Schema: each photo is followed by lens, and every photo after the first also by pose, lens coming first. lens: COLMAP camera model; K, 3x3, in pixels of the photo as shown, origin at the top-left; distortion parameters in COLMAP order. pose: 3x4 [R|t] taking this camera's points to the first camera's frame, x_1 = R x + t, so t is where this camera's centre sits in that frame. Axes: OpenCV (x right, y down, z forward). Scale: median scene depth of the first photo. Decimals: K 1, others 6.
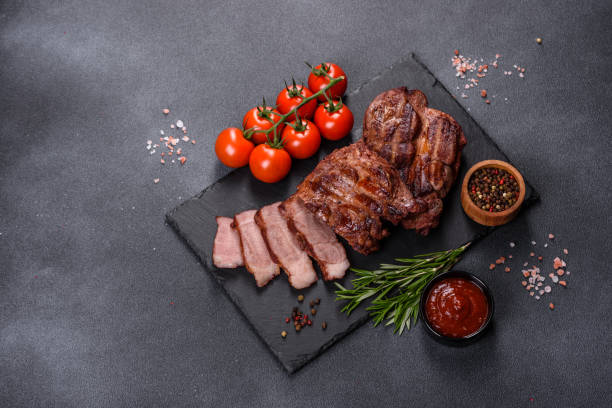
lens RADIAL K [[1571.5, 0, 306.0], [0, 1571.5, 204.0], [0, 0, 1]] dist [-0.061679, 0.296143]
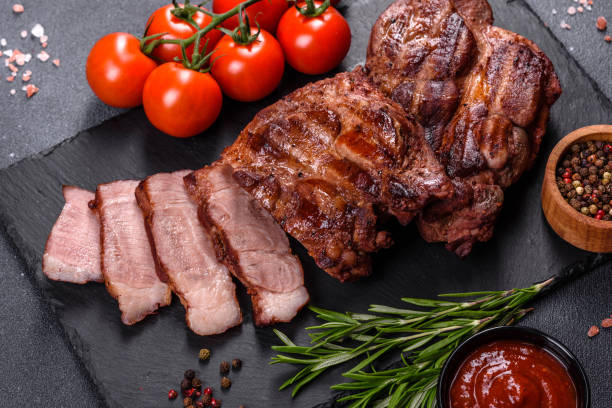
lens RADIAL K [[1571.5, 0, 306.0], [0, 1571.5, 204.0], [0, 0, 1]] dist [-0.061679, 0.296143]
pose [[0.992900, 0.085119, -0.083096, 0.065899], [-0.095441, 0.986990, -0.129389, 0.073586], [0.071002, 0.136401, 0.988106, 0.494888]]
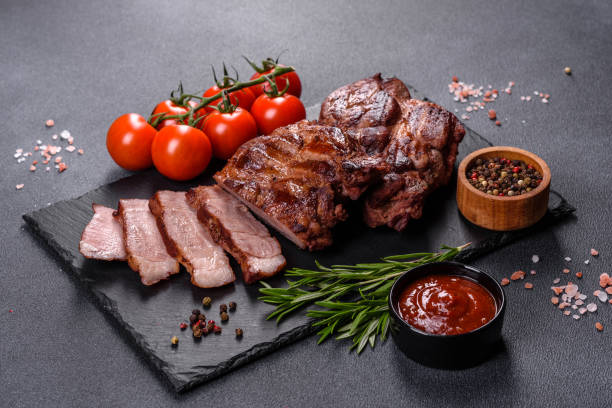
lens RADIAL K [[1571.5, 0, 306.0], [0, 1571.5, 204.0], [0, 0, 1]] dist [-0.061679, 0.296143]
pose [[0.998536, 0.016000, -0.051674, 0.069524], [-0.039454, 0.868930, -0.493360, 0.339442], [0.037007, 0.494677, 0.868289, 0.415609]]
